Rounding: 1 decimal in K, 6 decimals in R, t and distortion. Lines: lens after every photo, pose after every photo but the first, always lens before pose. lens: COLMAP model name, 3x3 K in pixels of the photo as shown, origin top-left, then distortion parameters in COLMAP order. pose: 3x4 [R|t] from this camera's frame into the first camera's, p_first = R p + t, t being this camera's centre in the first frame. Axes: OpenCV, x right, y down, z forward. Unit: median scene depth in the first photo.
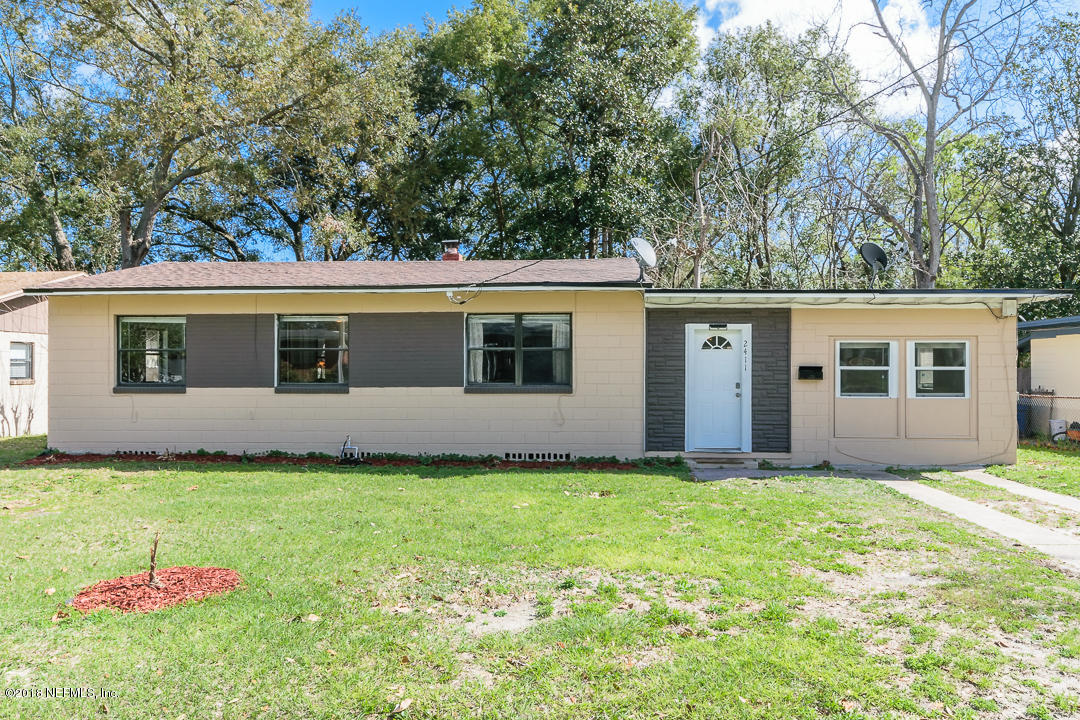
lens RADIAL K [[779.8, 0, 540.0], [0, 779.8, 360.0], [0, 0, 1]] dist [0.034752, 0.000038]
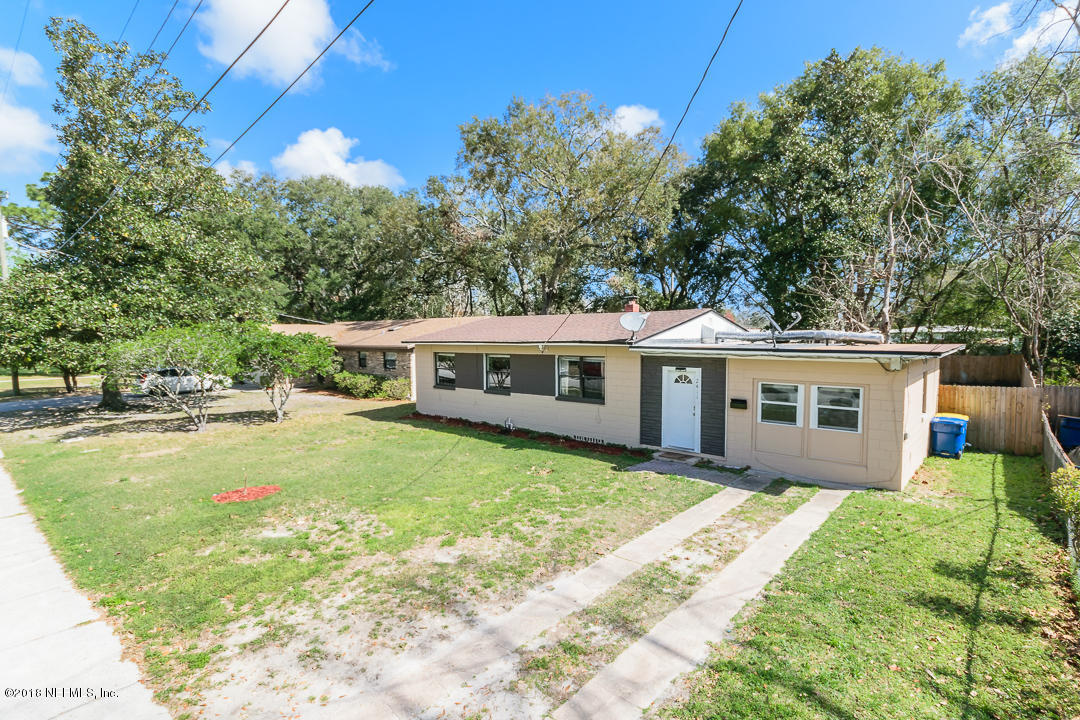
lens RADIAL K [[475.2, 0, 540.0], [0, 475.2, 360.0], [0, 0, 1]] dist [0.000440, 0.000057]
pose [[0.821940, 0.015936, -0.569351, 0.536000], [0.007949, 0.999190, 0.039442, -0.100127], [0.569519, -0.036945, 0.821148, 0.081565]]
